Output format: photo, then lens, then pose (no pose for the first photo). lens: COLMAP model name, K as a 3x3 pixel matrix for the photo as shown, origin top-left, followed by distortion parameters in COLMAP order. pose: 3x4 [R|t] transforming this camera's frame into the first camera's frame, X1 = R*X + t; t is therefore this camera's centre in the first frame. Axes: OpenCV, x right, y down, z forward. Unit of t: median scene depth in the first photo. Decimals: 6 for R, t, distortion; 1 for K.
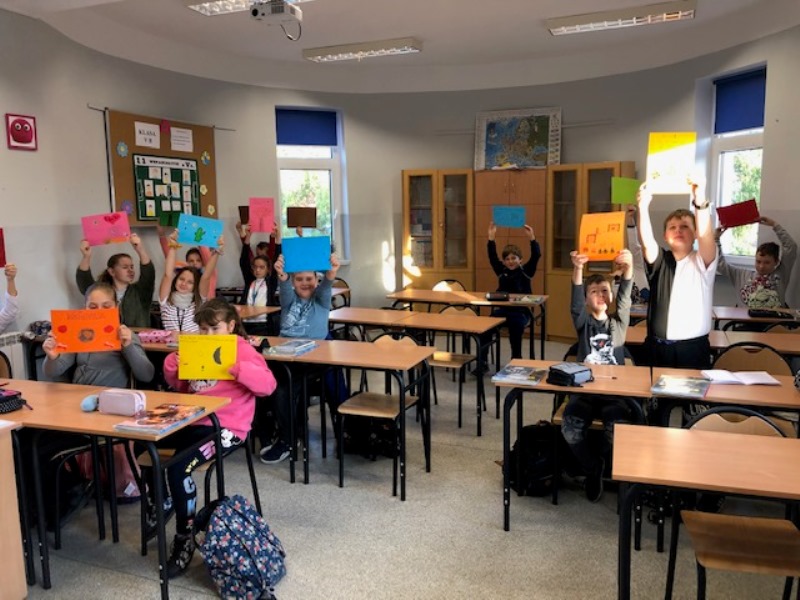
lens RADIAL K [[659.7, 0, 405.3], [0, 659.7, 298.4], [0, 0, 1]] dist [0.069349, 0.020121]
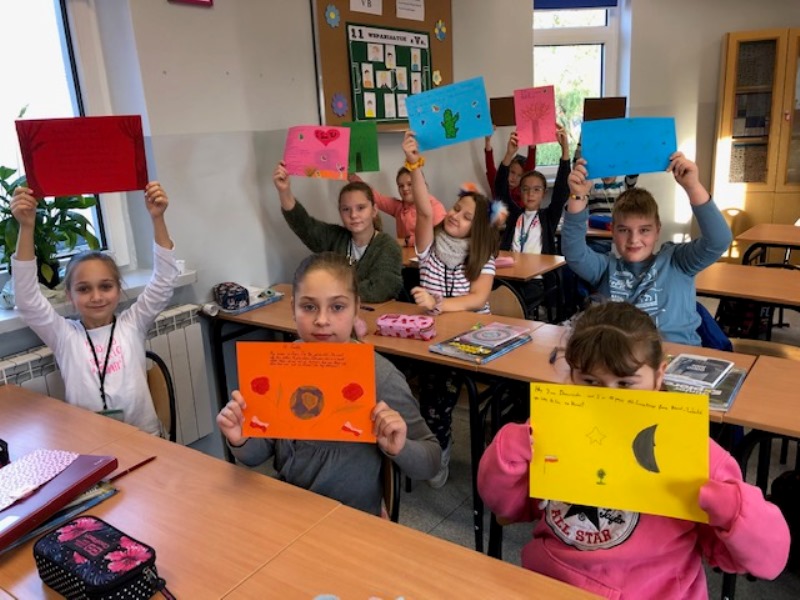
lens RADIAL K [[659.7, 0, 399.3], [0, 659.7, 298.4], [0, 0, 1]] dist [0.069349, 0.020121]
pose [[0.963724, 0.040021, -0.263884, -0.162111], [-0.007969, 0.992568, 0.121428, -0.021969], [0.266783, -0.114920, 0.956881, 0.328538]]
